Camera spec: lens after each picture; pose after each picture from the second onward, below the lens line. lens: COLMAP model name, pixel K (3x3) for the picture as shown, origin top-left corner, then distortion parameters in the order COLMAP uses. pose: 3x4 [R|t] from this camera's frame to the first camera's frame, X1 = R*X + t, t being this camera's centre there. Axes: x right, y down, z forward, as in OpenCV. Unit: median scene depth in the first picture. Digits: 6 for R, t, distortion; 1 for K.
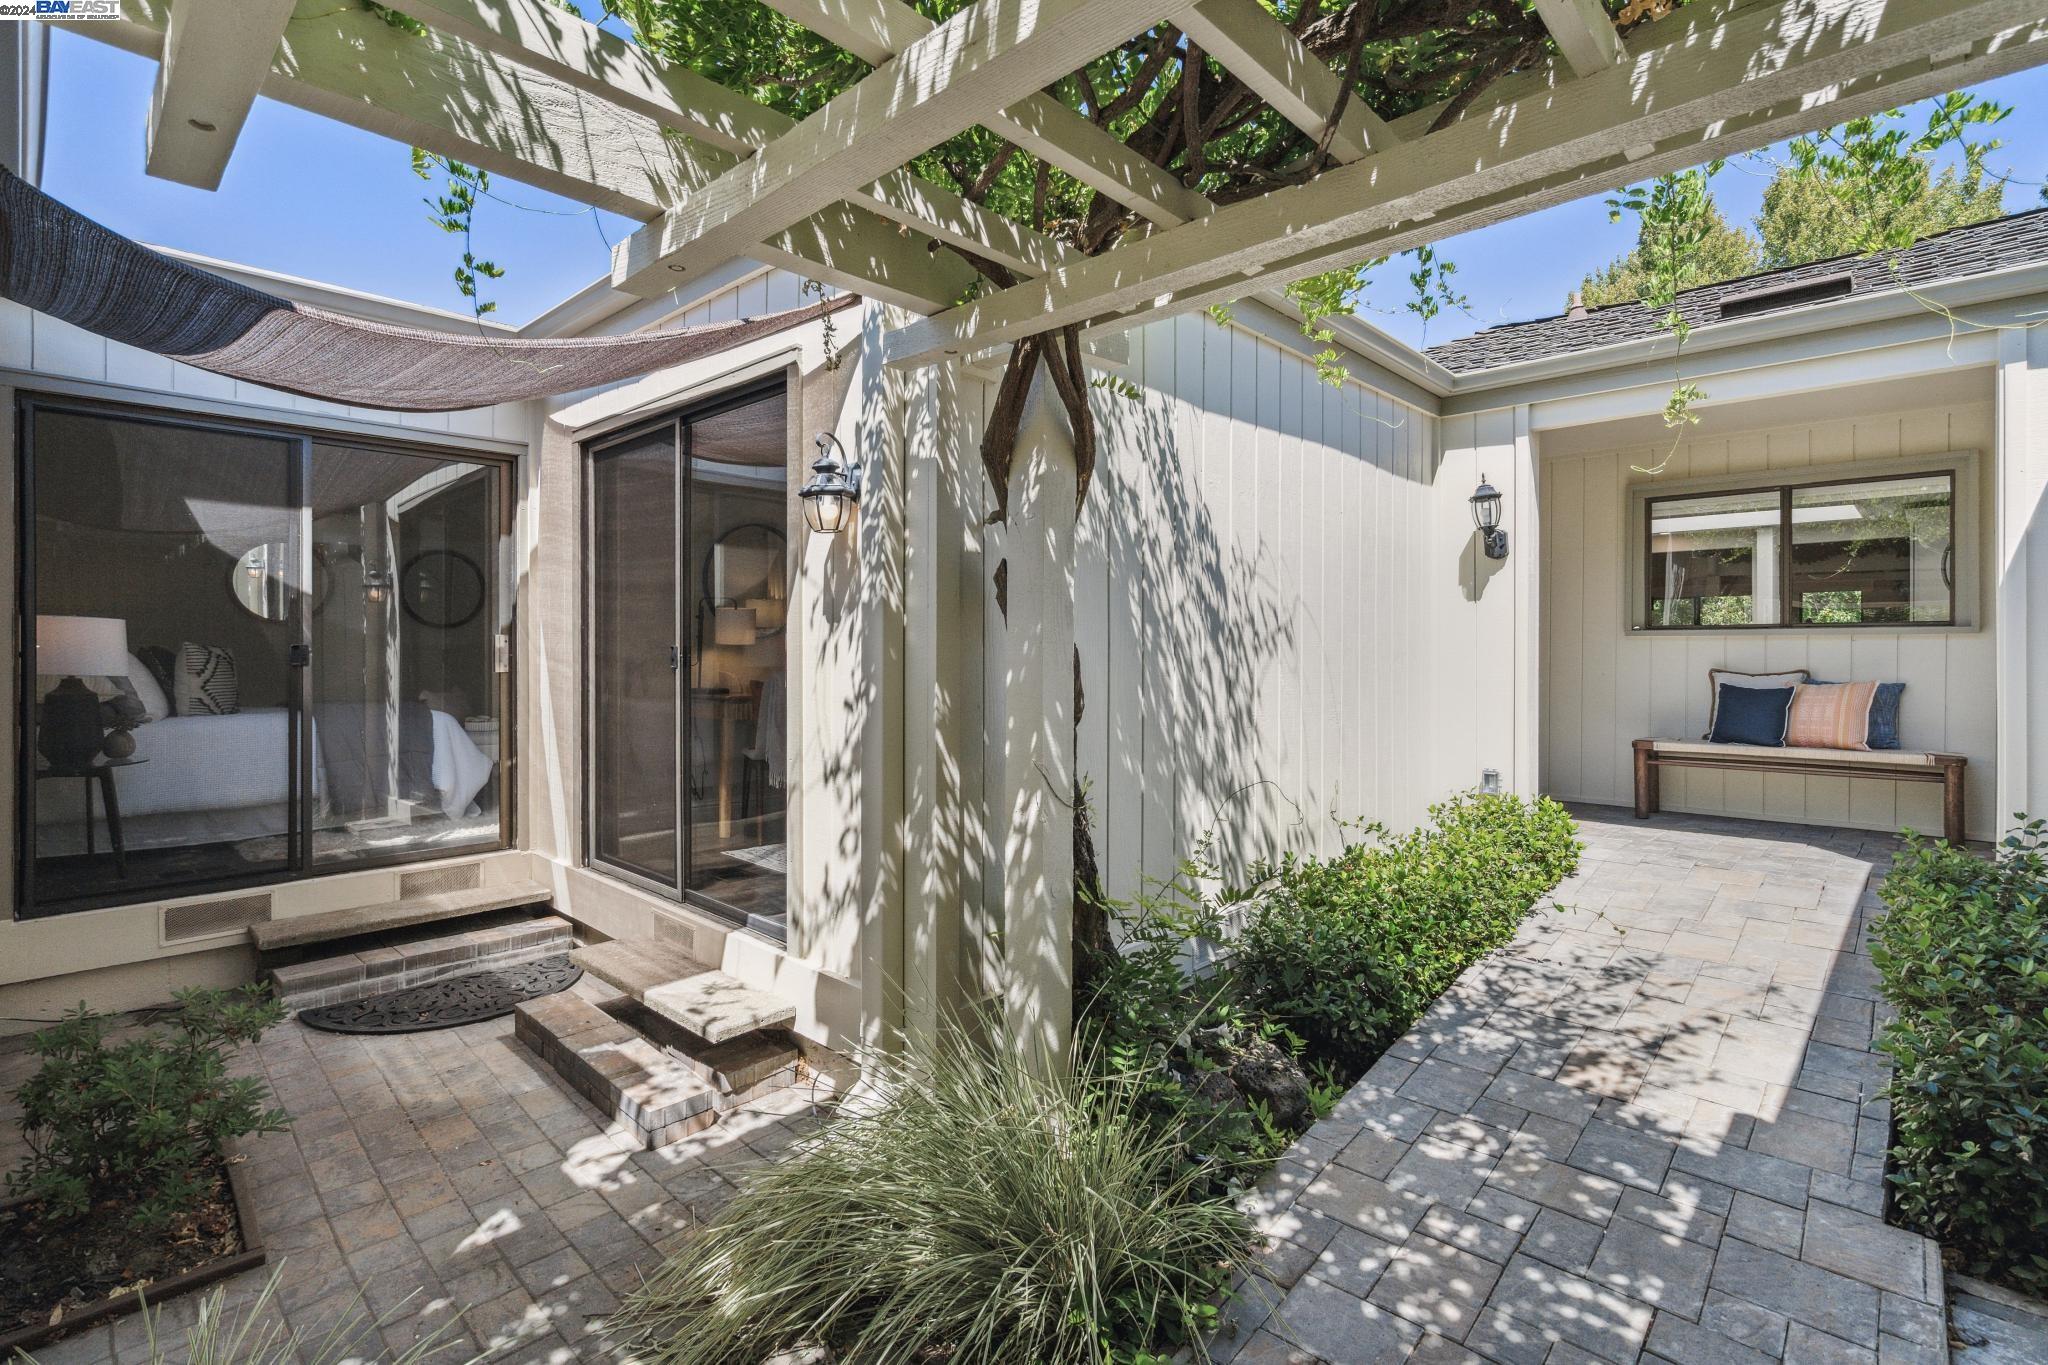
lens RADIAL K [[952.7, 0, 1013.4], [0, 952.7, 656.8], [0, 0, 1]] dist [-0.000786, -0.000277]
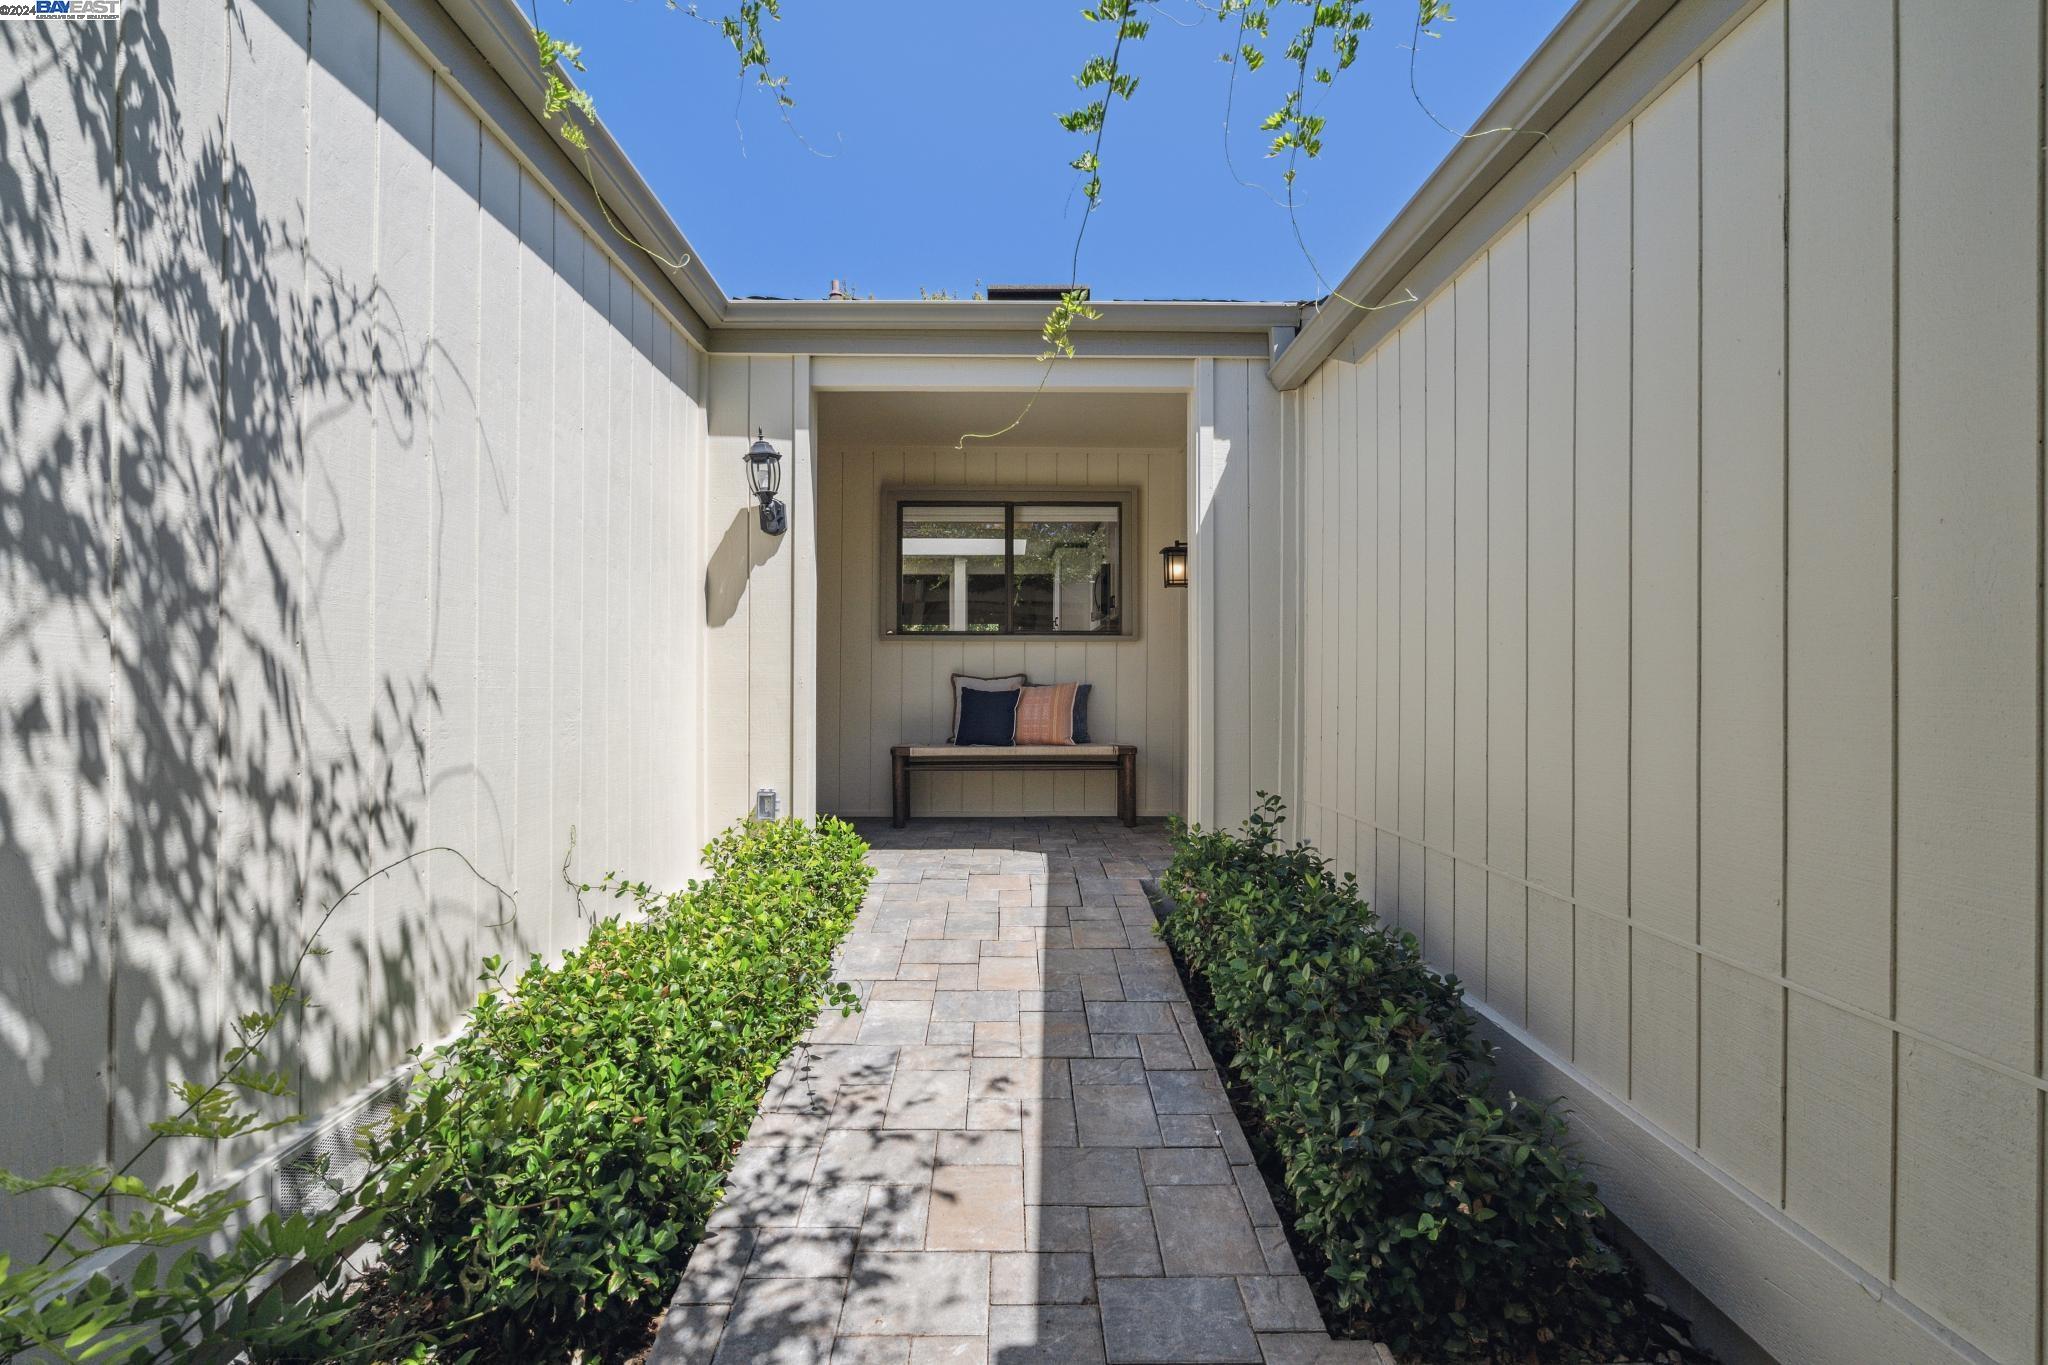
lens RADIAL K [[952.7, 0, 1013.4], [0, 952.7, 656.8], [0, 0, 1]] dist [-0.000786, -0.000277]
pose [[0.715436, 0.018090, 0.698444, 0.075408], [0.002487, 0.999592, -0.028437, 0.026537], [-0.698674, 0.022082, 0.715099, 0.250888]]
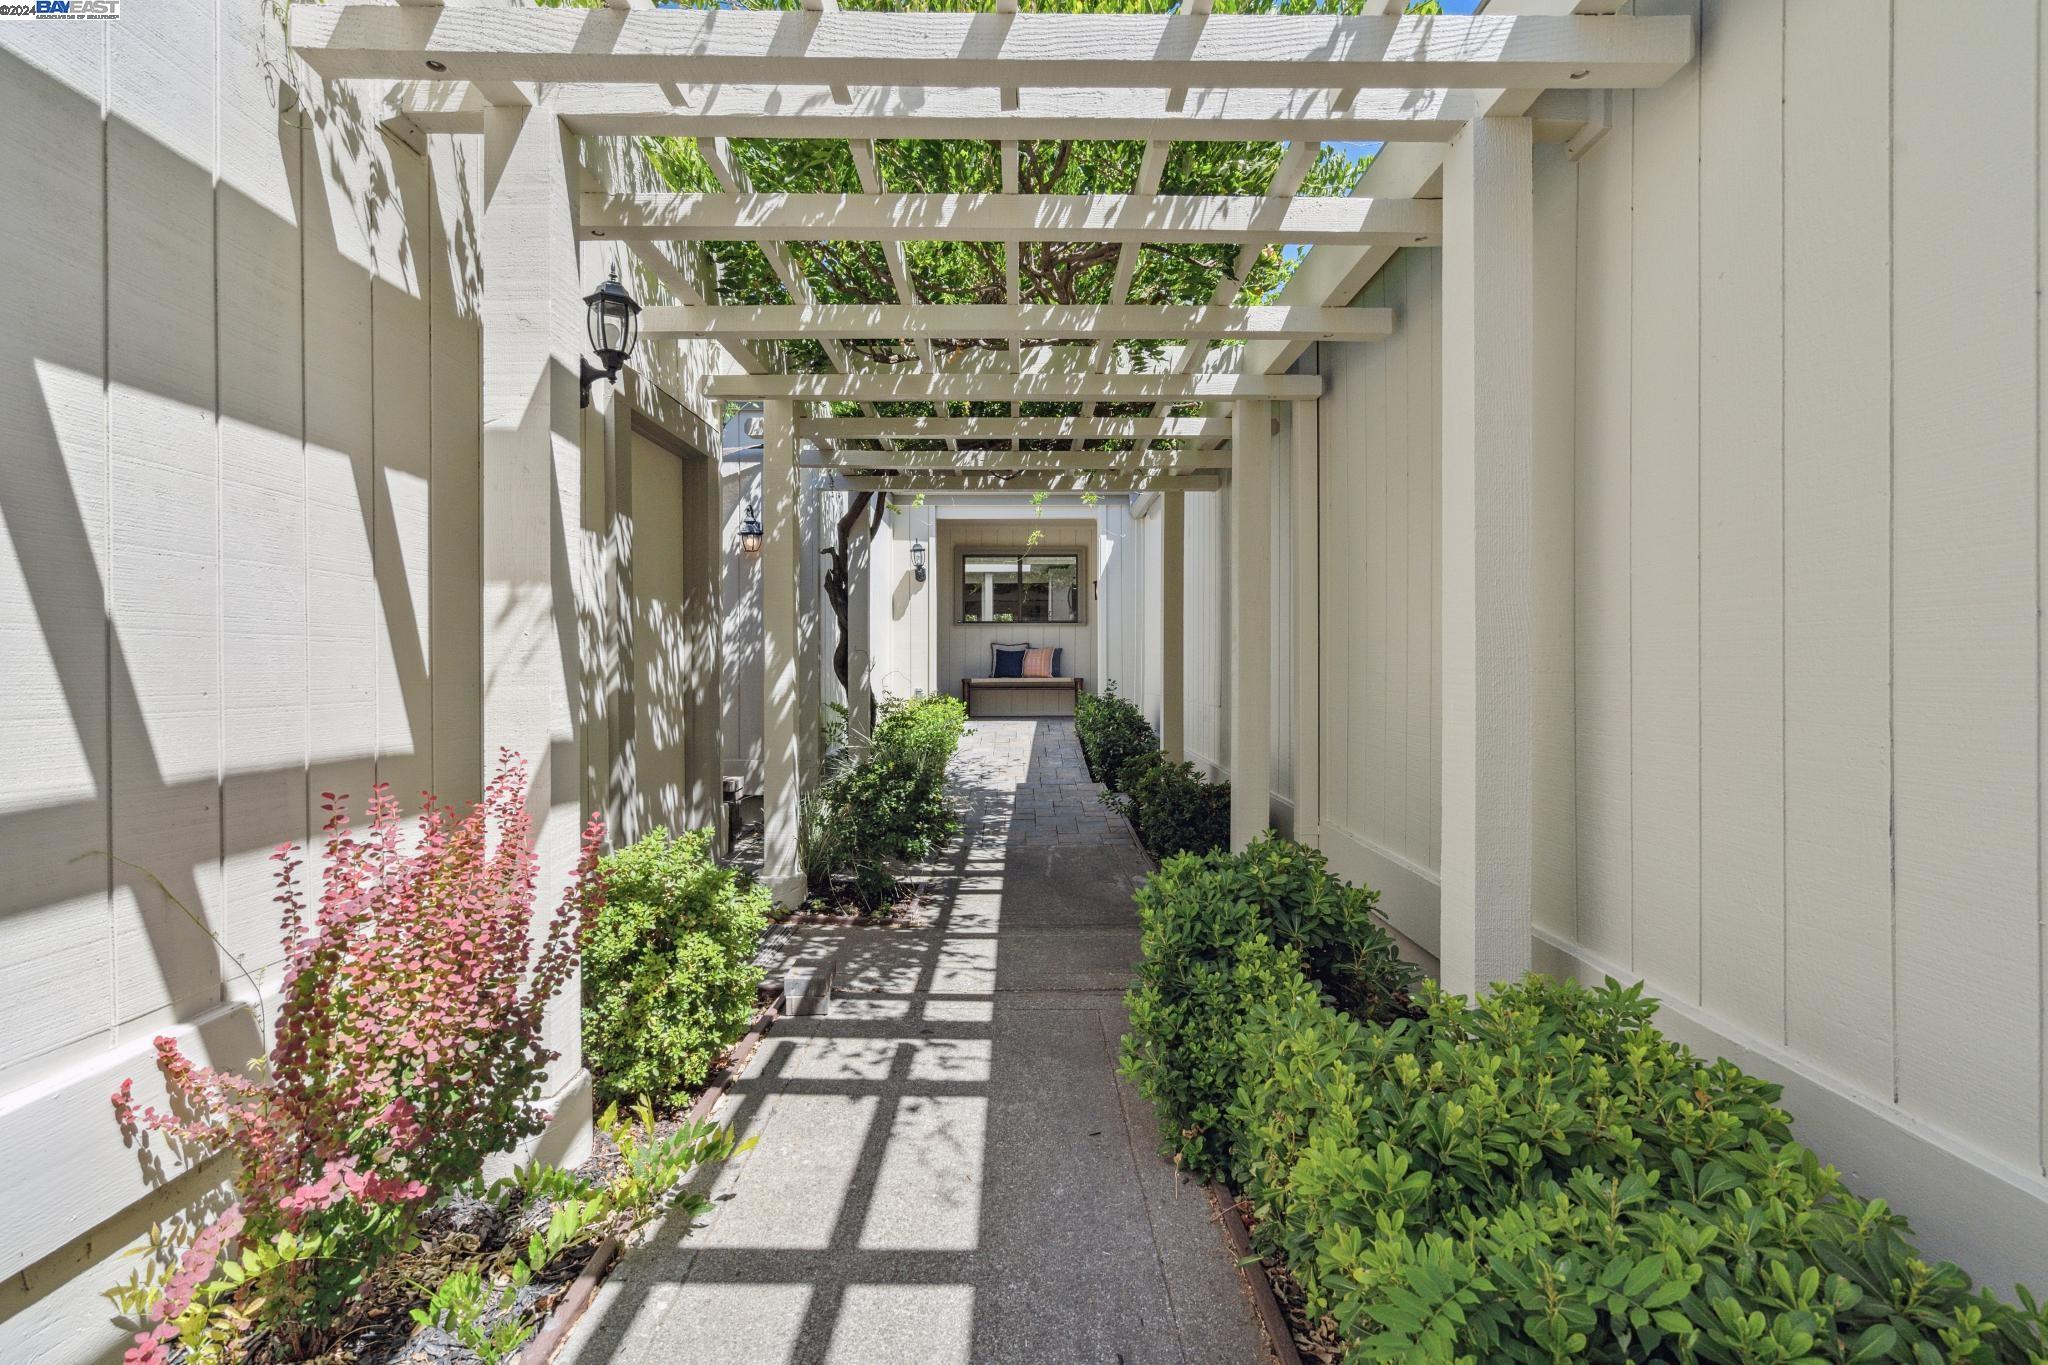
lens RADIAL K [[952.7, 0, 1013.4], [0, 952.7, 656.8], [0, 0, 1]] dist [-0.000786, -0.000277]
pose [[0.724098, 0.006346, 0.689668, -0.679880], [0.004102, 0.999900, -0.013507, 0.077090], [-0.689685, 0.012609, 0.724000, -0.532649]]
